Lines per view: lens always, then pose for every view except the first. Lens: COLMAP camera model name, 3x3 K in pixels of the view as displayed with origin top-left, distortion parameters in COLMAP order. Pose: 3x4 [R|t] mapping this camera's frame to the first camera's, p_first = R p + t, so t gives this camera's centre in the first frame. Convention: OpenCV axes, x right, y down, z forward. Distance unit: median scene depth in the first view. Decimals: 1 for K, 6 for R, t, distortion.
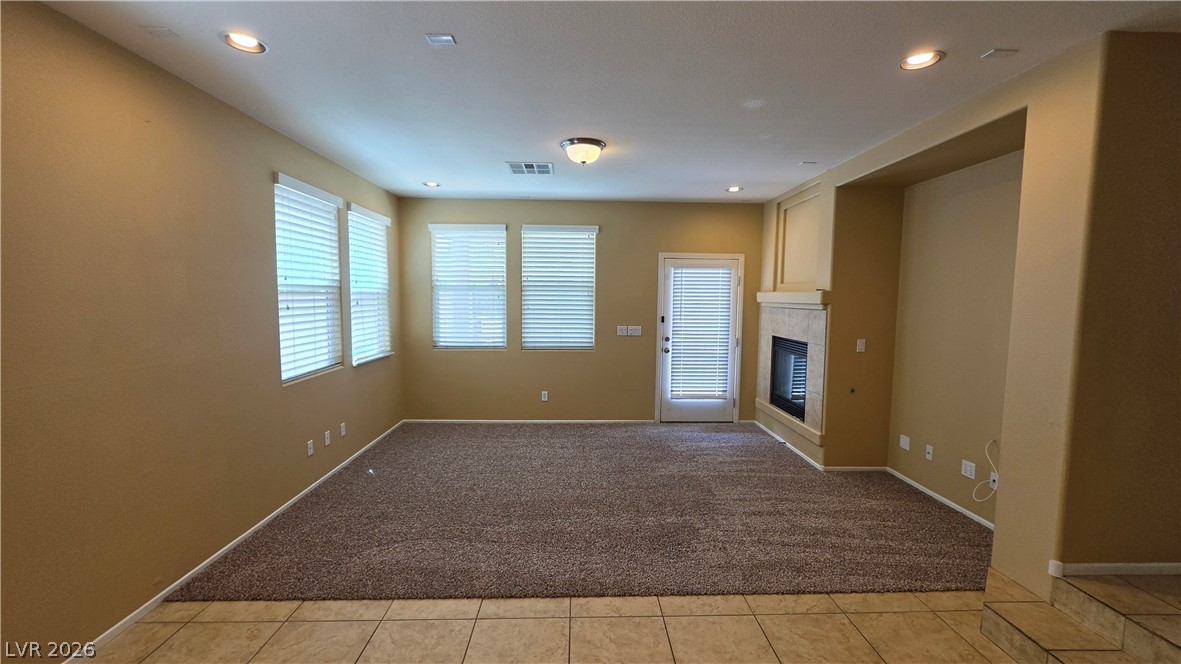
lens RADIAL K [[478.8, 0, 592.2], [0, 478.8, 332.1], [0, 0, 1]] dist [0.002526, 0.000133]
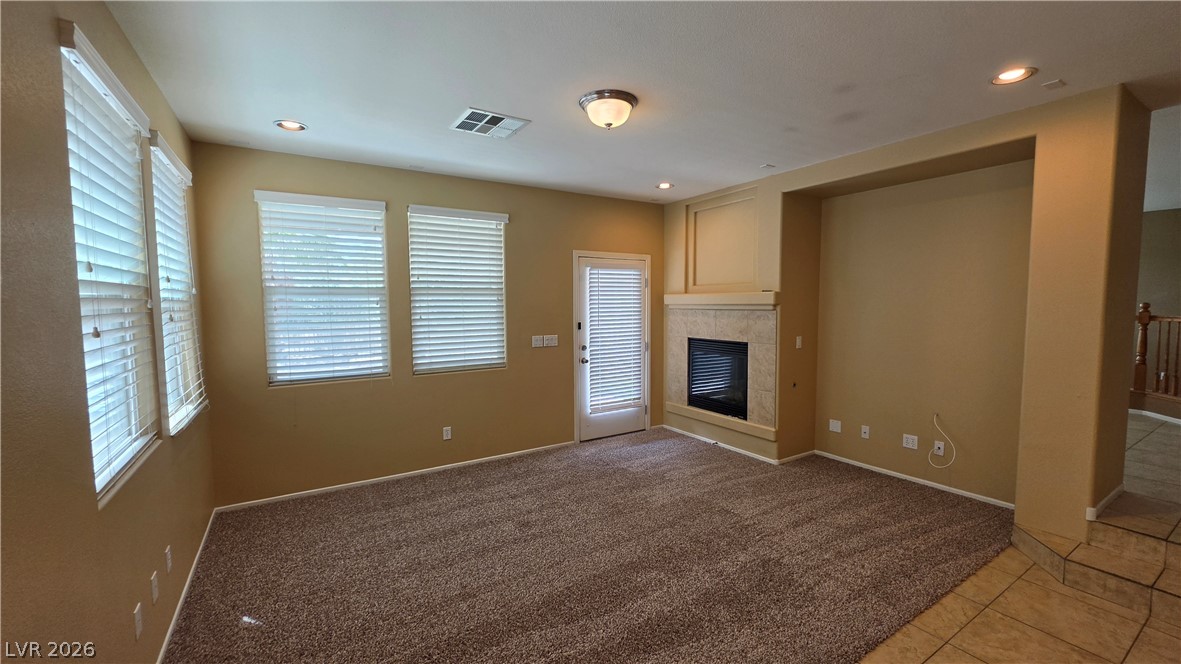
lens RADIAL K [[478.8, 0, 590.5], [0, 478.8, 334.6], [0, 0, 1]] dist [0.002526, 0.000133]
pose [[0.857644, -0.050243, 0.511783, -0.365875], [0.053153, 0.998546, 0.008957, -0.022247], [-0.511489, 0.019521, 0.859068, 0.292968]]
